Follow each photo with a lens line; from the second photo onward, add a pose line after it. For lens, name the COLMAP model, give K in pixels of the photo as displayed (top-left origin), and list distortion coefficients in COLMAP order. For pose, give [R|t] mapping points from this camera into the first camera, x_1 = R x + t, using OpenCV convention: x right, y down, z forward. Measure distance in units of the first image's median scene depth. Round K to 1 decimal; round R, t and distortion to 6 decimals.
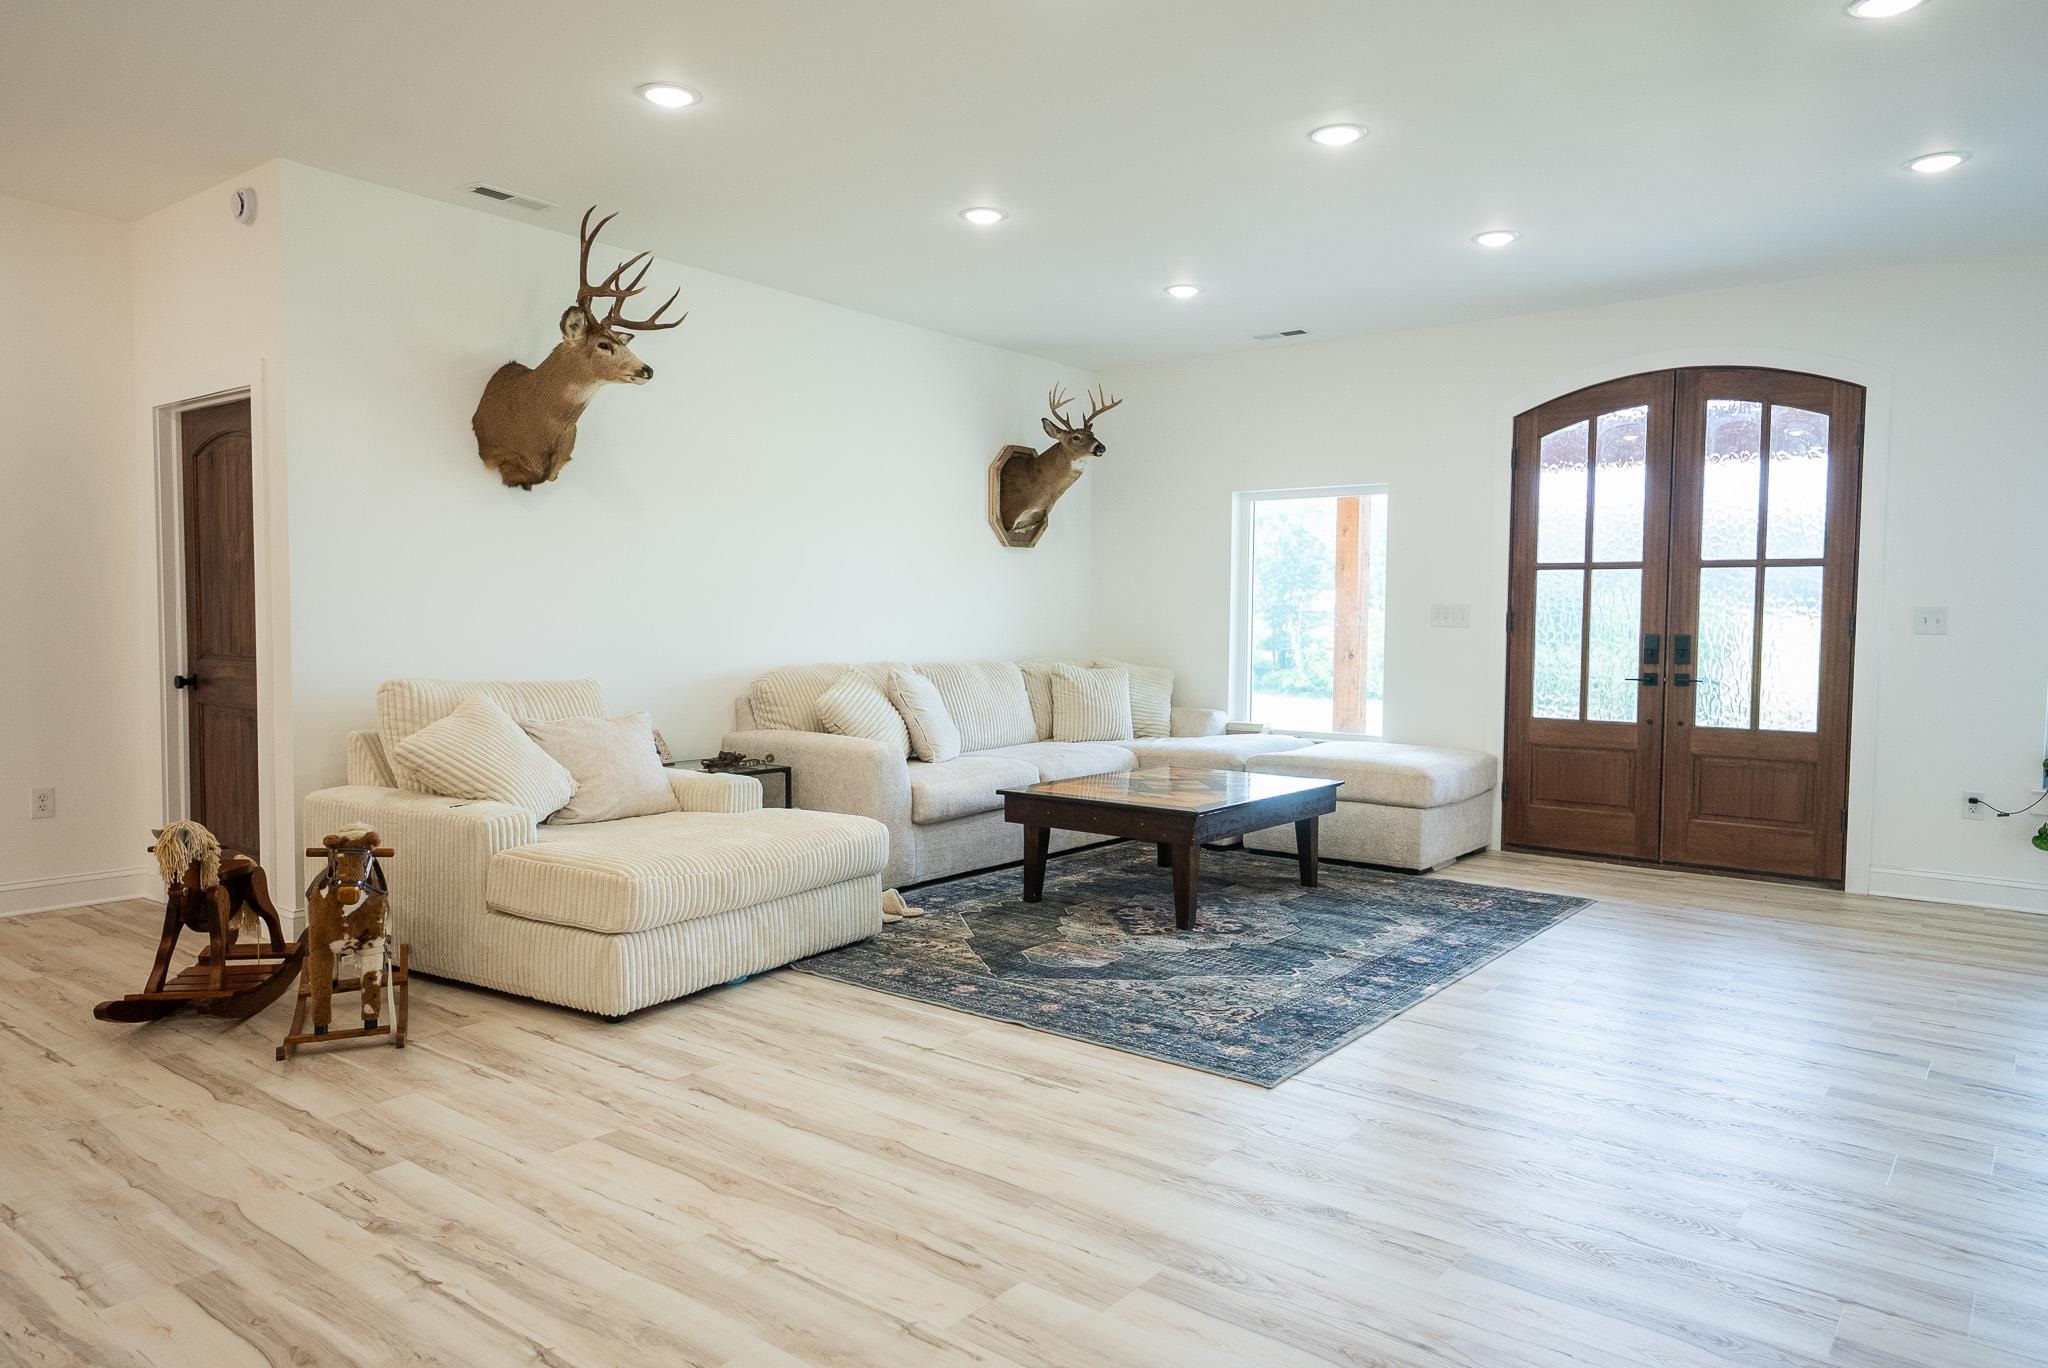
lens RADIAL K [[1325.0, 0, 1046.9], [0, 1325.0, 689.9], [0, 0, 1]] dist [0.015094, 0.004649]
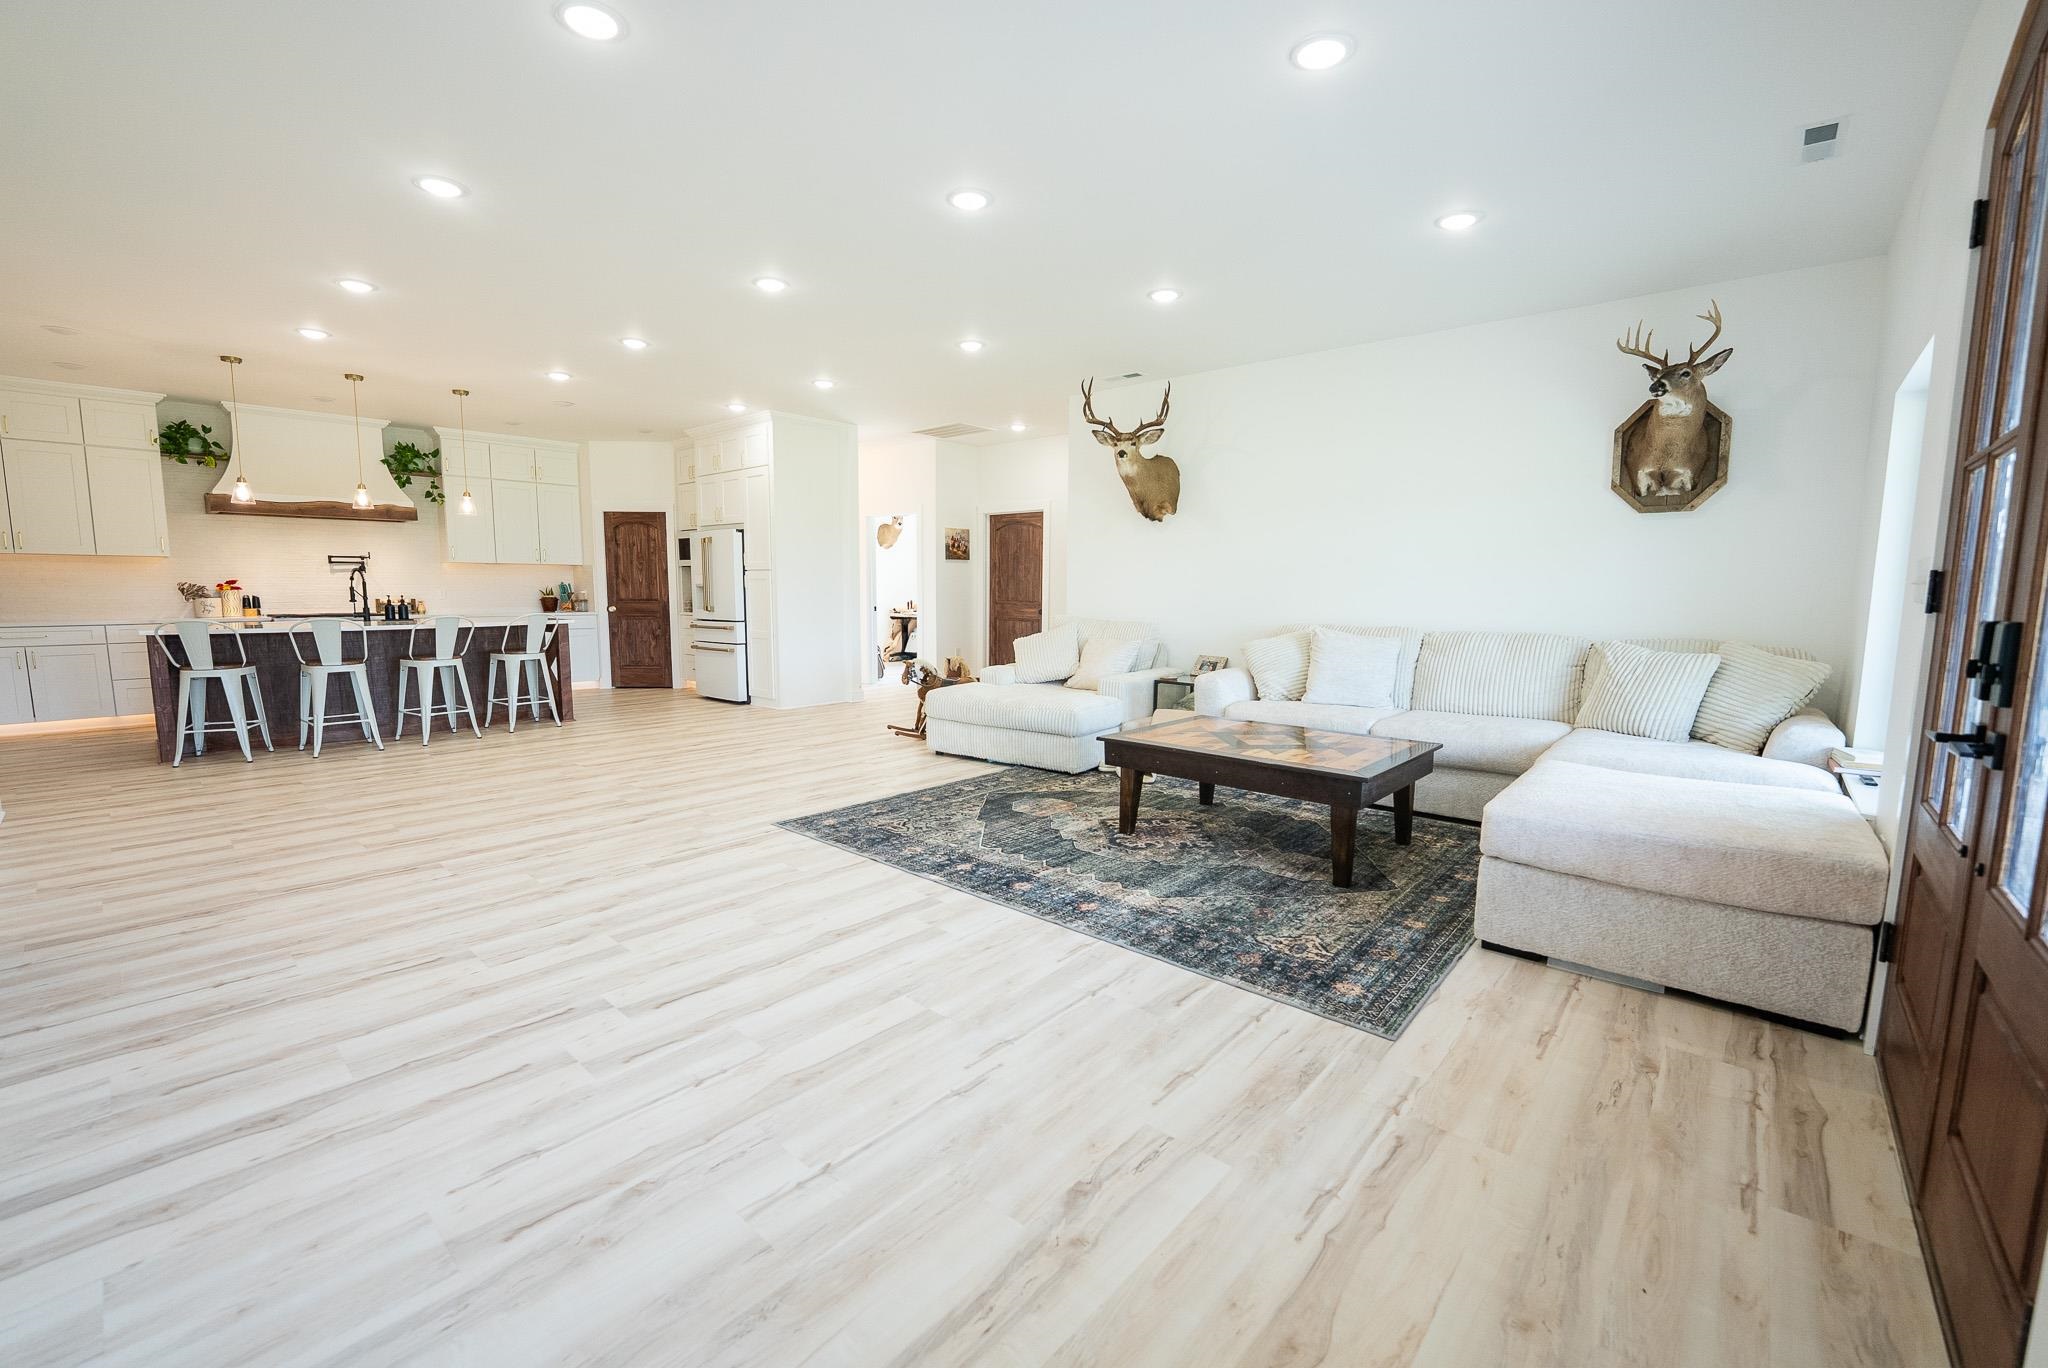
lens RADIAL K [[838.7, 0, 1025.3], [0, 838.7, 689.1], [0, 0, 1]] dist [-0.024133, 0.000544]
pose [[-0.068373, 0.110171, -0.991558, 1.037885], [-0.064085, 0.991346, 0.114567, -0.046340], [0.995599, 0.071378, -0.060721, 1.111635]]
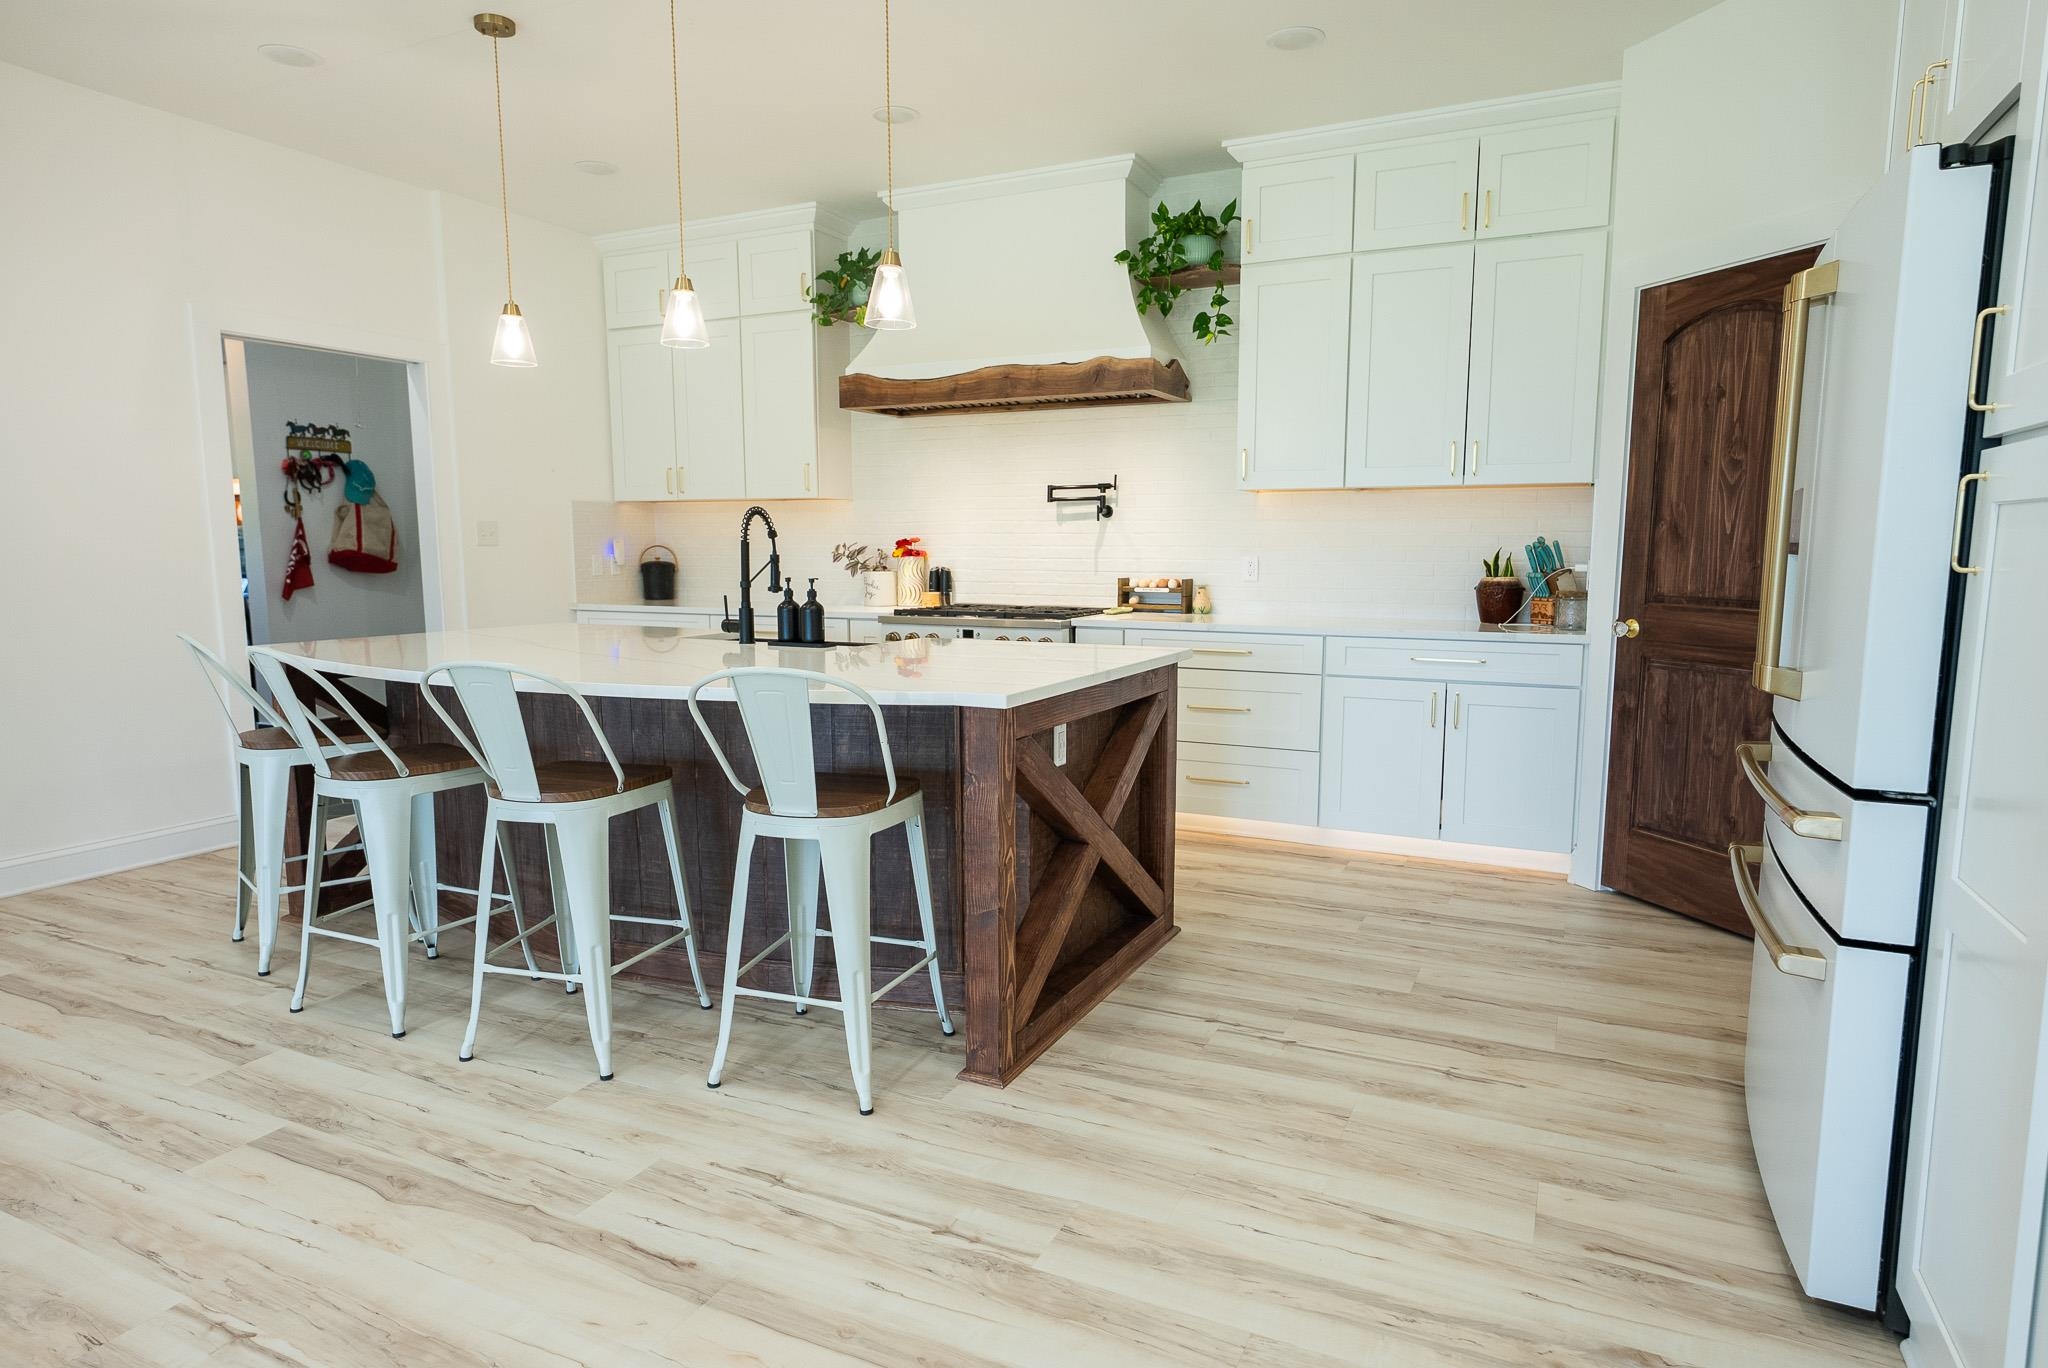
lens RADIAL K [[1158.8, 0, 1034.0], [0, 1158.8, 690.5], [0, 0, 1]] dist [0.000178, 0.000334]
pose [[-0.978131, 0.018538, -0.207164, -0.436399], [-0.019487, 0.983471, 0.180015, -0.038770], [0.207077, 0.180116, -0.961602, 0.654682]]
